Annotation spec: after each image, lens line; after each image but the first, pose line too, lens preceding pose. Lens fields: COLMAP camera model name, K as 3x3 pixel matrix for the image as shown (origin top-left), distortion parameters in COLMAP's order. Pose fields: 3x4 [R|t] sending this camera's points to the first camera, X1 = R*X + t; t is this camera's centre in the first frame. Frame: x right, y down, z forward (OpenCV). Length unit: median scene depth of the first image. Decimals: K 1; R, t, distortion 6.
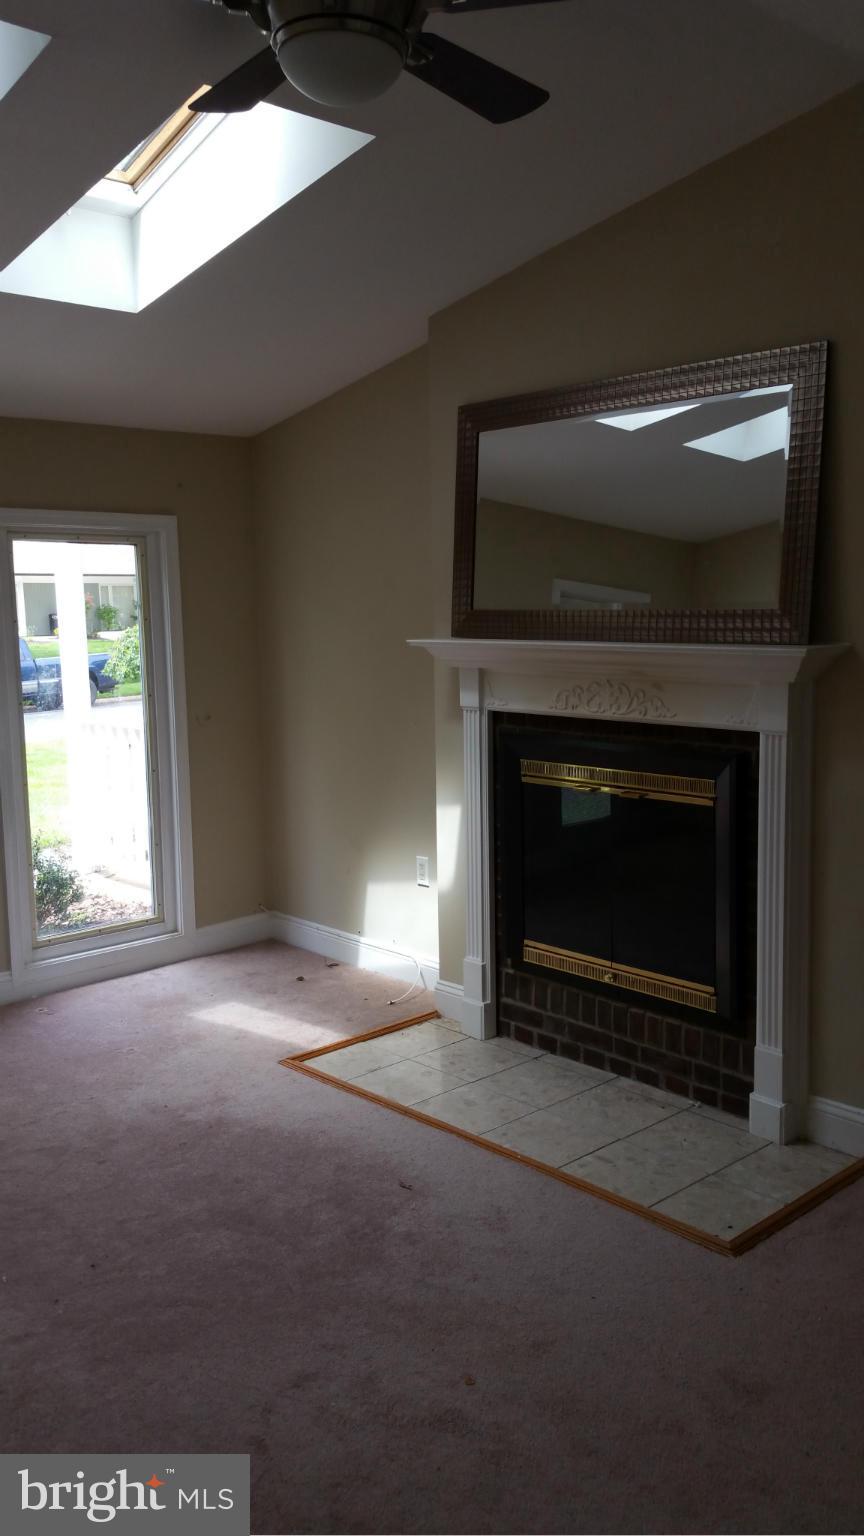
lens RADIAL K [[1262.1, 0, 432.0], [0, 1262.1, 768.0], [0, 0, 1]] dist [0.142506, -0.304441]
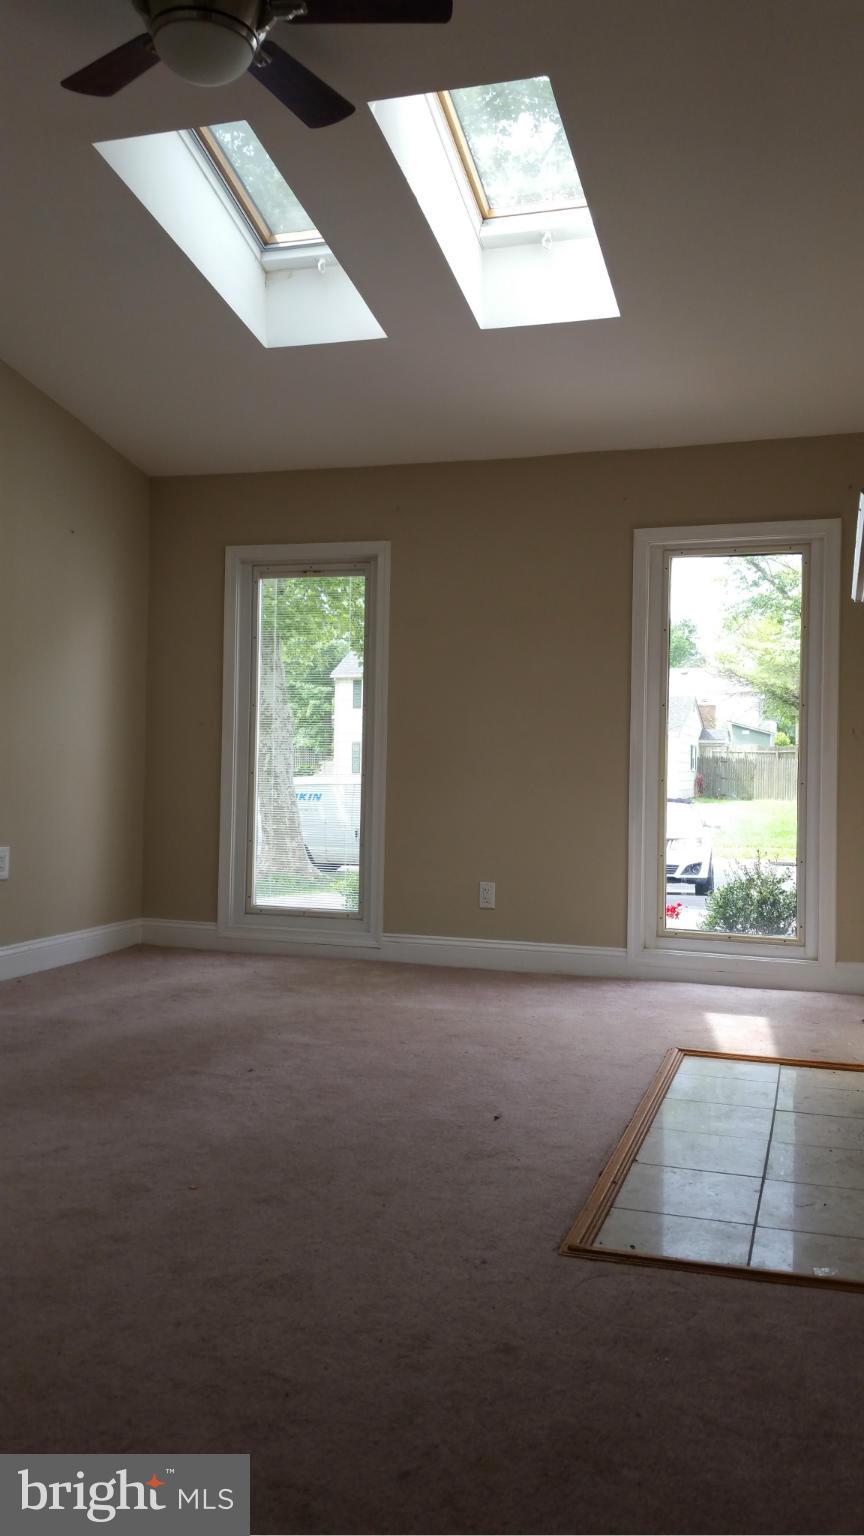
lens RADIAL K [[1262.1, 0, 432.0], [0, 1262.1, 768.0], [0, 0, 1]] dist [0.142506, -0.304441]
pose [[0.482344, 0.023147, -0.875676, 0.520577], [-0.141952, 0.988504, -0.052061, 0.084950], [0.864404, 0.149415, 0.480084, 0.309659]]
